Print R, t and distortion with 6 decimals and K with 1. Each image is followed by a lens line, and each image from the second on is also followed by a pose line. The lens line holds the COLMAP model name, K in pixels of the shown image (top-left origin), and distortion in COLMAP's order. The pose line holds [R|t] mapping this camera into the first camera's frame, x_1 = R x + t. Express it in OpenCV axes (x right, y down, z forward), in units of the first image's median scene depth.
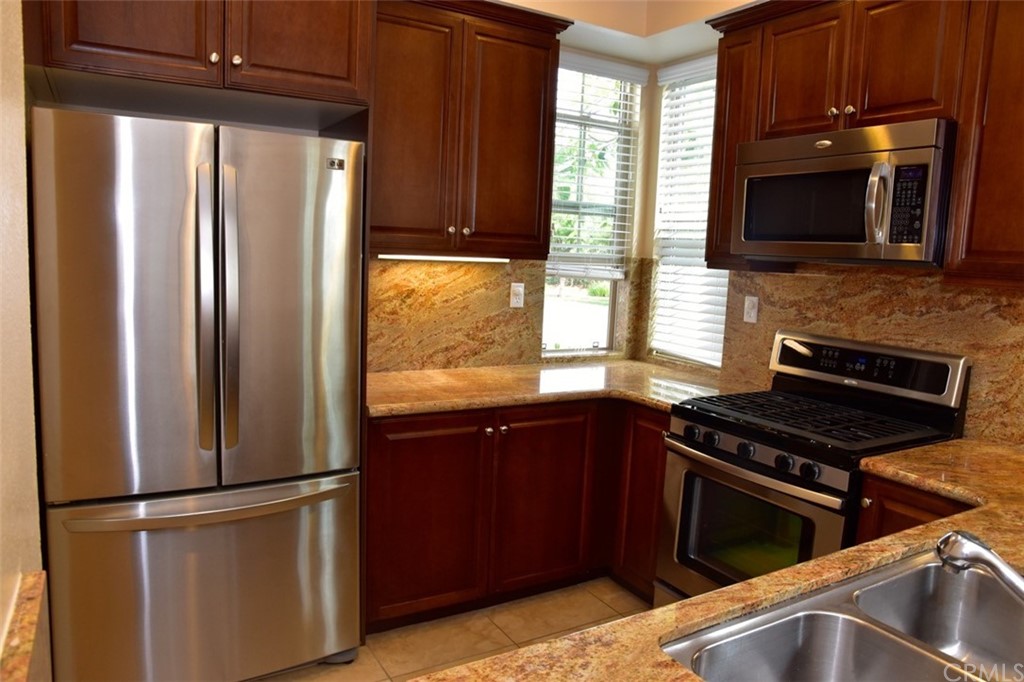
lens RADIAL K [[699.2, 0, 513.8], [0, 699.2, 342.7], [0, 0, 1]] dist [-0.095929, 0.035090]
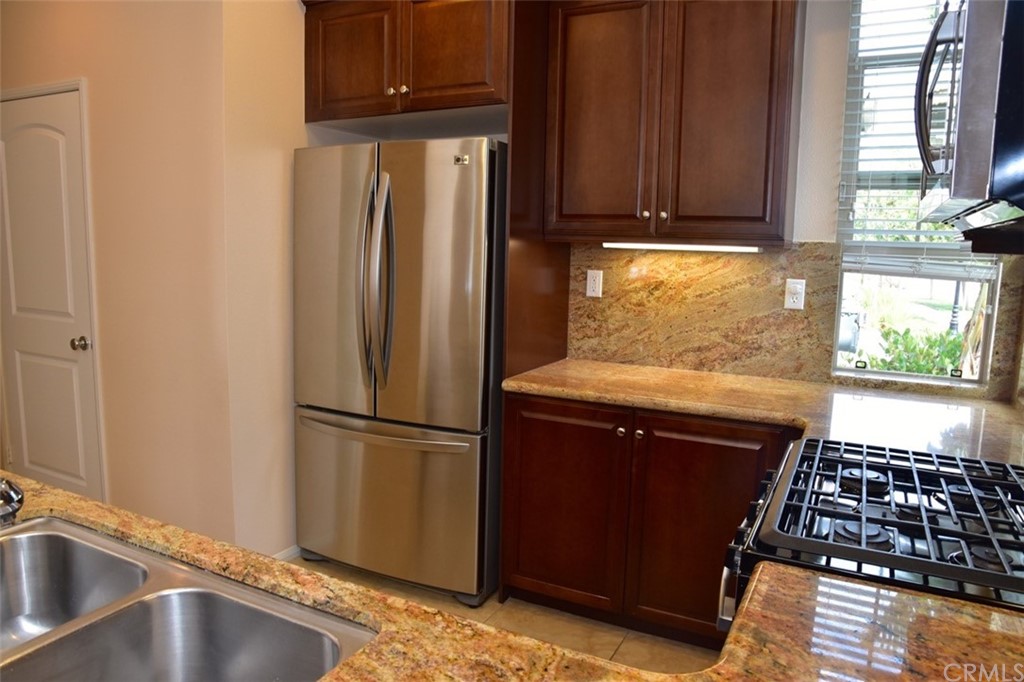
lens RADIAL K [[699.2, 0, 522.4], [0, 699.2, 338.5], [0, 0, 1]] dist [-0.095929, 0.035090]
pose [[0.554329, 0.082208, -0.828228, 0.539113], [-0.108598, 0.993747, 0.025952, -0.003100], [0.825182, 0.075558, 0.559790, 0.318227]]
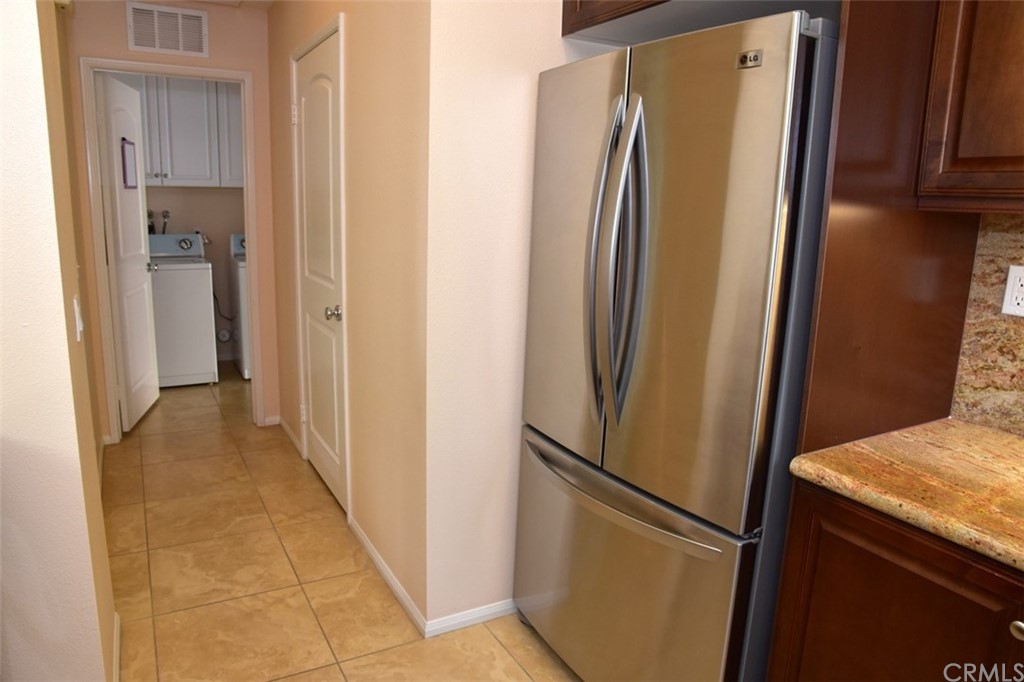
lens RADIAL K [[699.2, 0, 511.1], [0, 699.2, 340.4], [0, 0, 1]] dist [-0.095929, 0.035090]
pose [[-0.011521, 0.157879, -0.987391, 0.284686], [-0.157833, 0.974791, 0.157706, -0.047854], [0.987399, 0.157660, 0.013688, 0.563391]]
